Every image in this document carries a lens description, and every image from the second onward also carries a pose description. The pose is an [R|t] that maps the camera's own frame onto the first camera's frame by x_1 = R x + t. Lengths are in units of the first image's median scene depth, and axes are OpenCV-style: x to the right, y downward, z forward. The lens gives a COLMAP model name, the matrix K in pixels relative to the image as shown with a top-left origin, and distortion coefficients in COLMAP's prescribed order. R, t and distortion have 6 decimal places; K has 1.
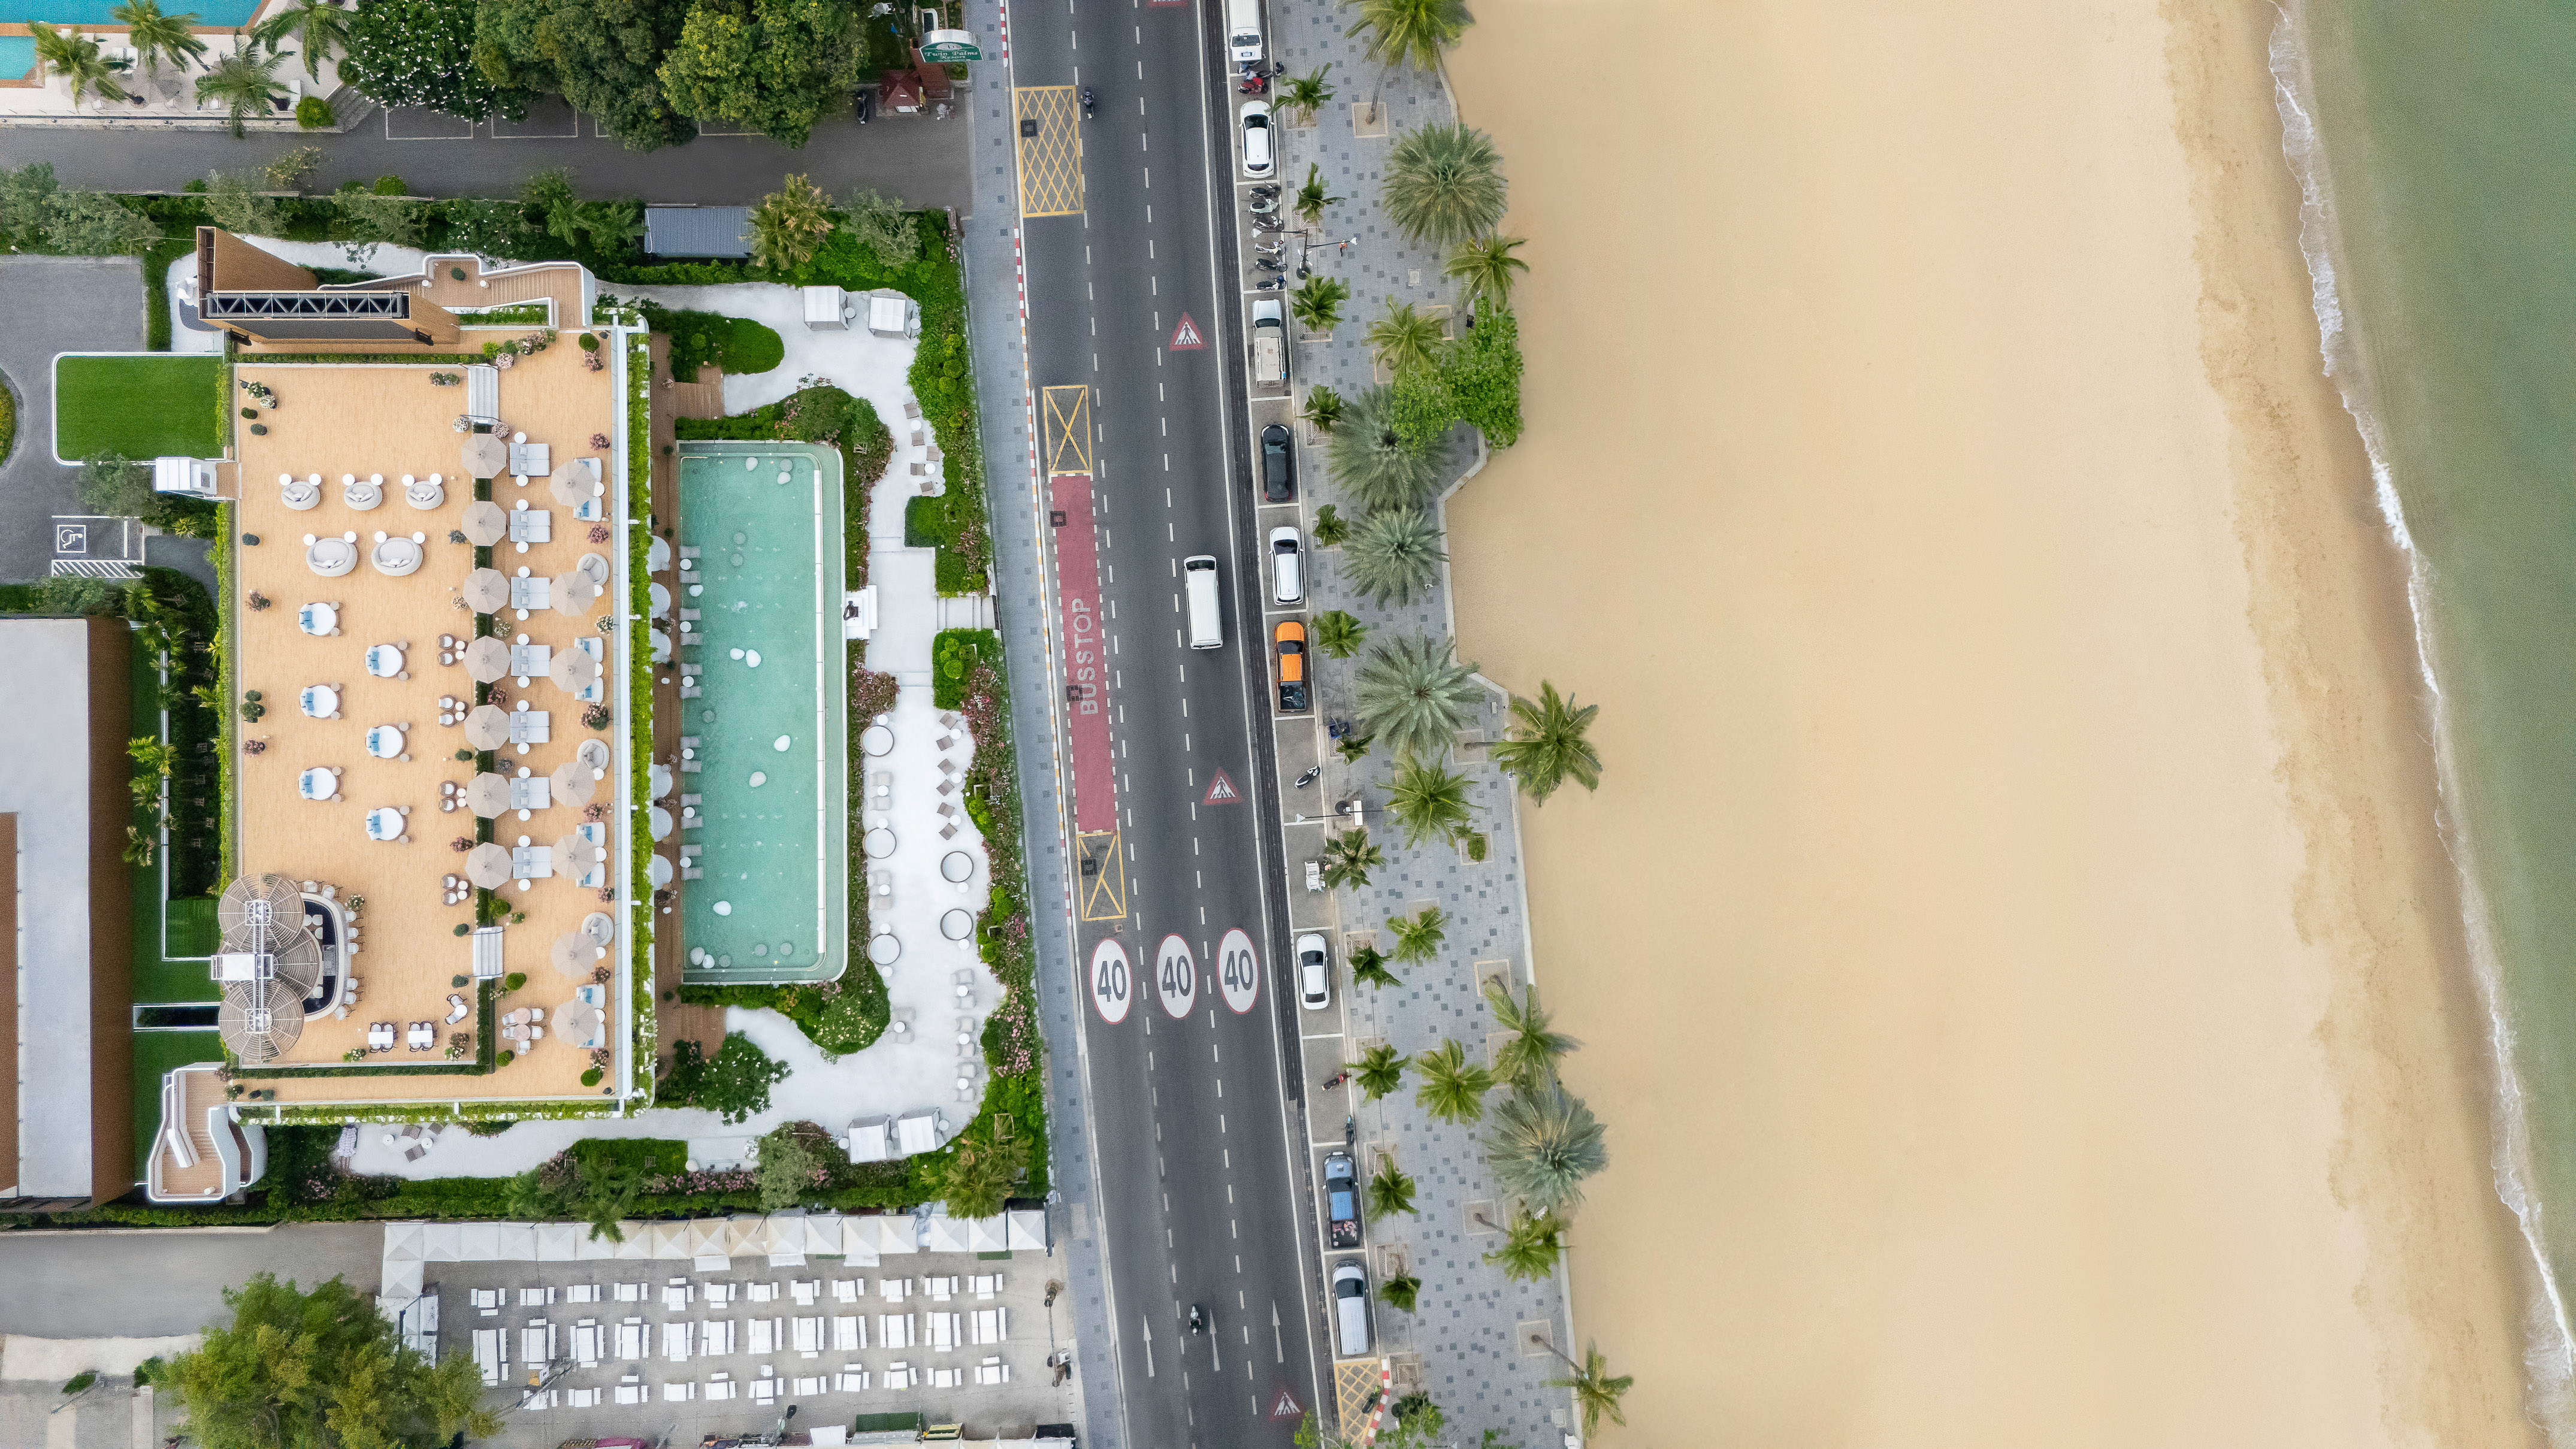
lens RADIAL K [[1880.9, 0, 1287.4], [0, 1880.9, 724.5], [0, 0, 1]] dist [0.030973, -0.000726]
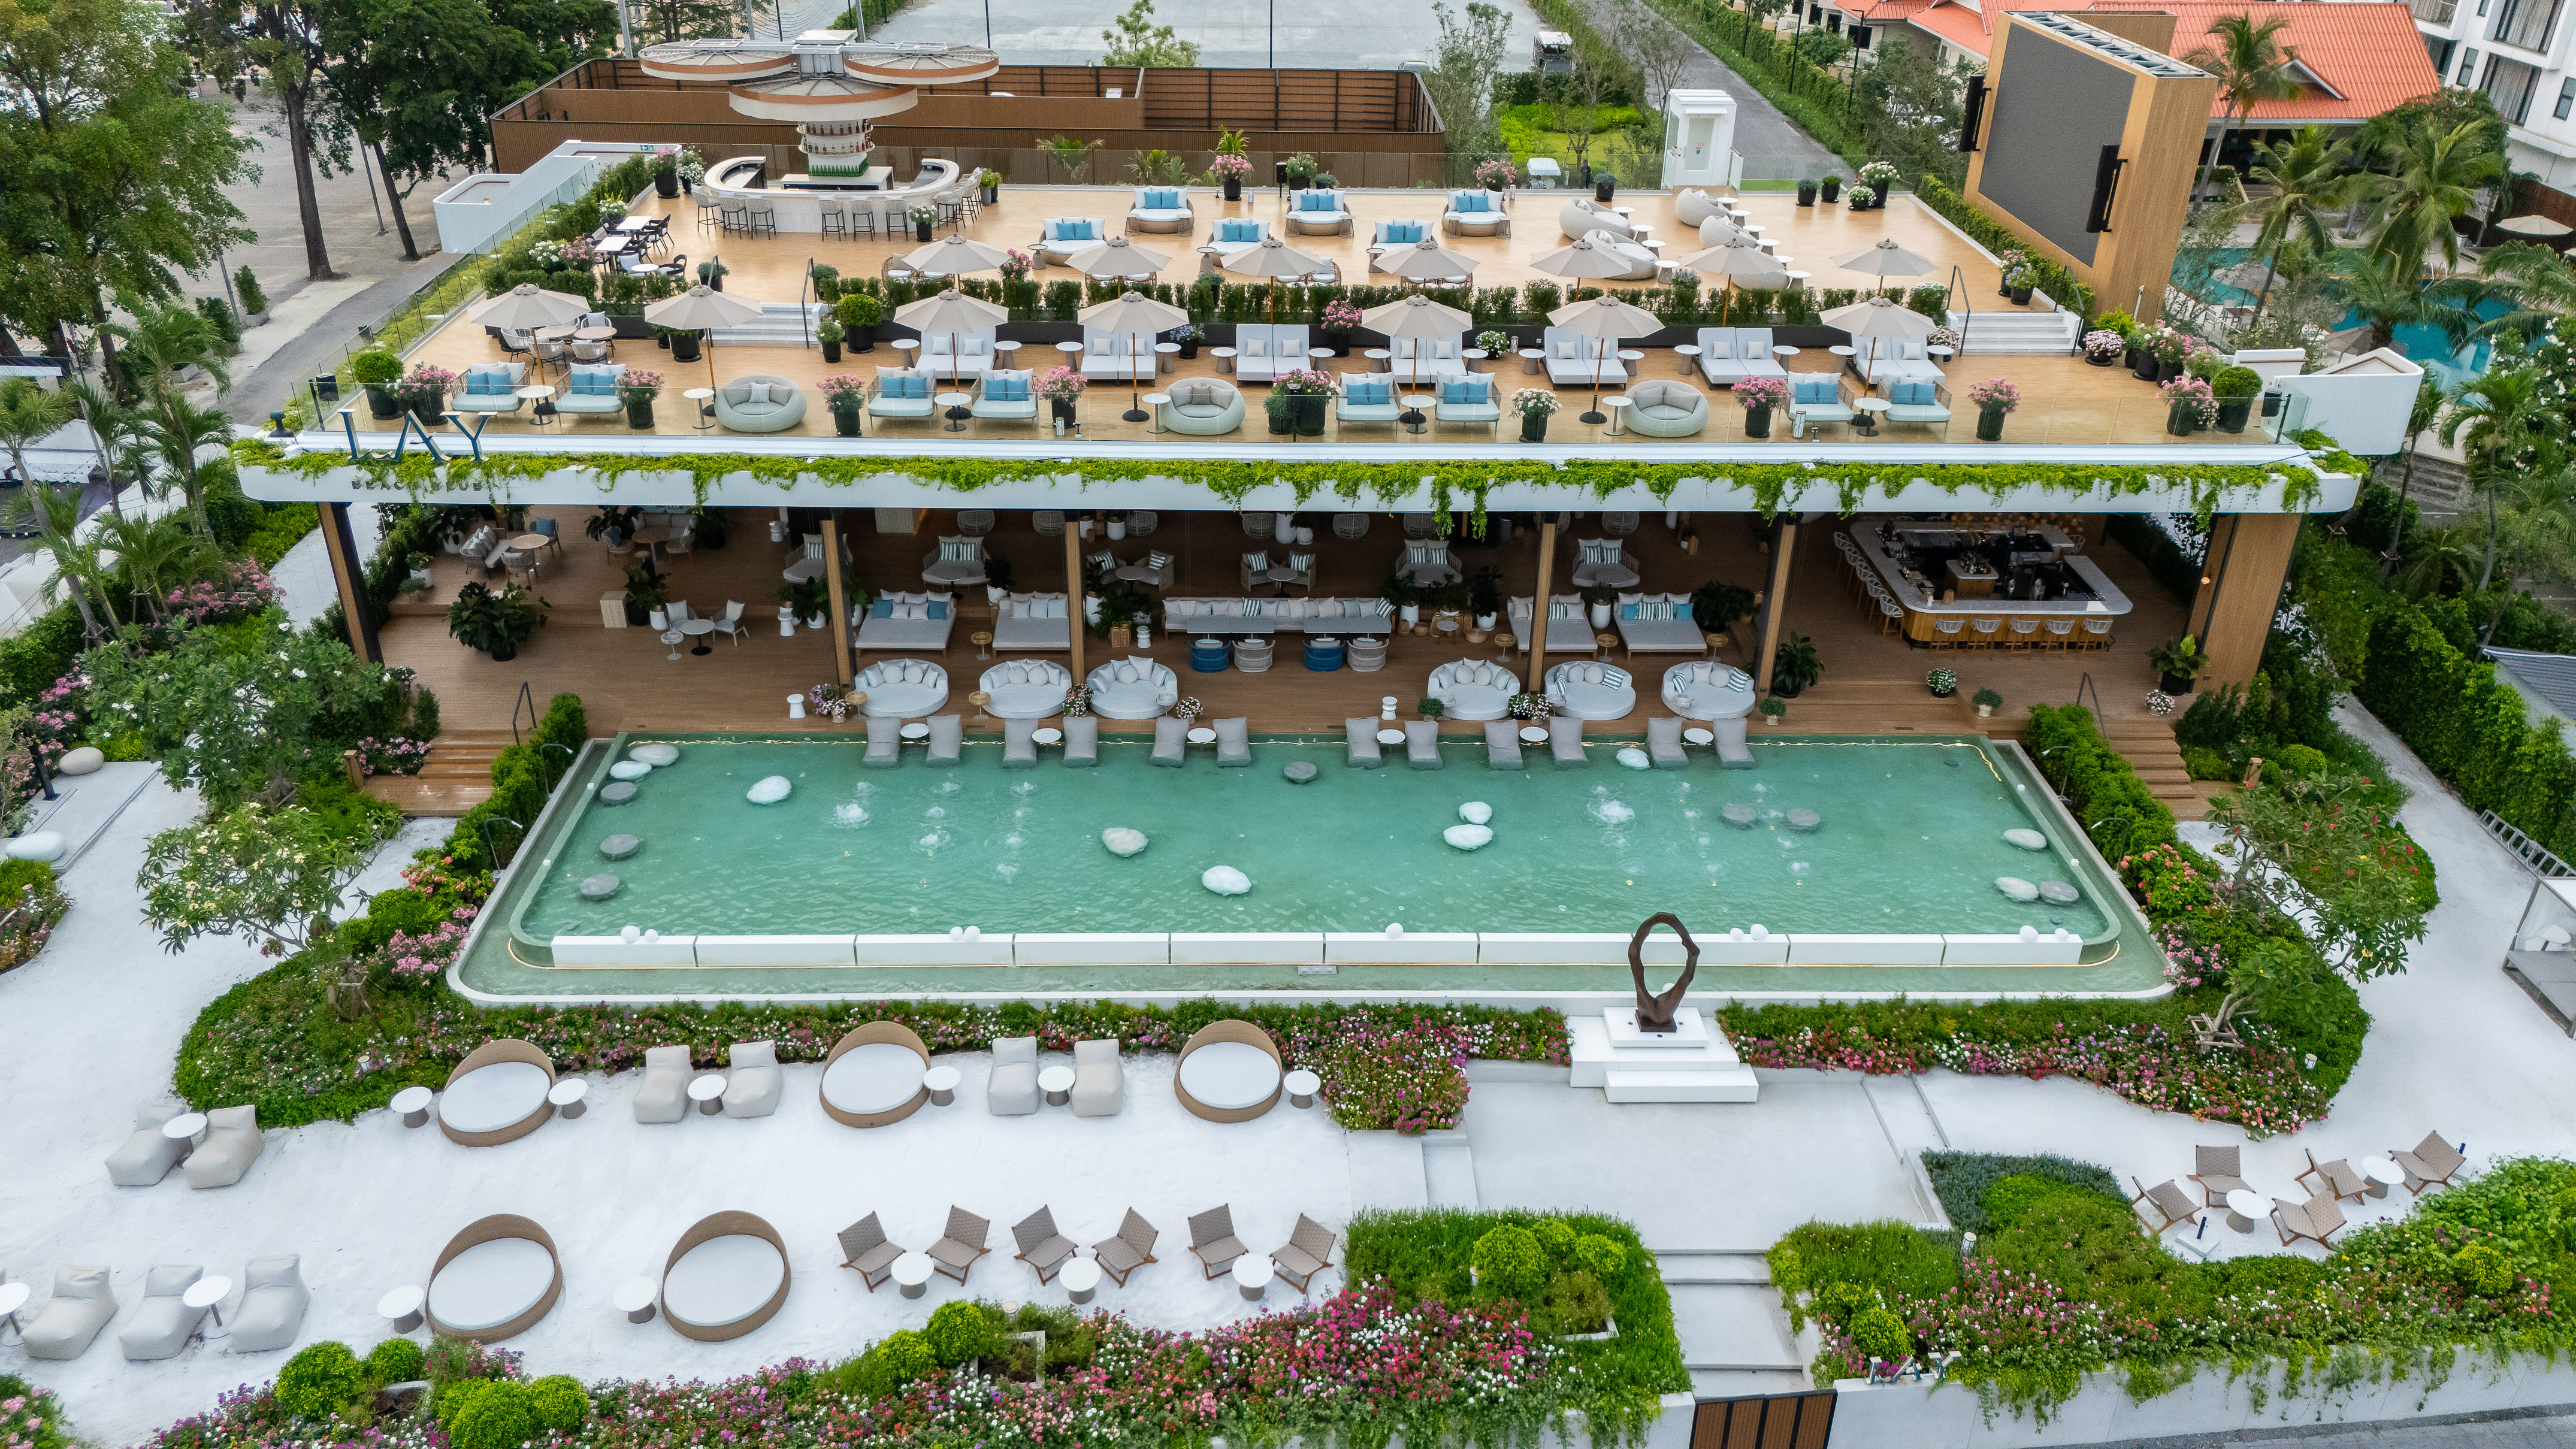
lens RADIAL K [[1880.9, 0, 1289.8], [0, 1880.9, 720.8], [0, 0, 1]] dist [0.030973, -0.000726]
pose [[0.017725, 0.475425, -0.879578, 0.012841], [-0.999842, 0.009233, -0.015158, 0.003283], [0.000914, 0.879708, 0.475514, 0.811499]]
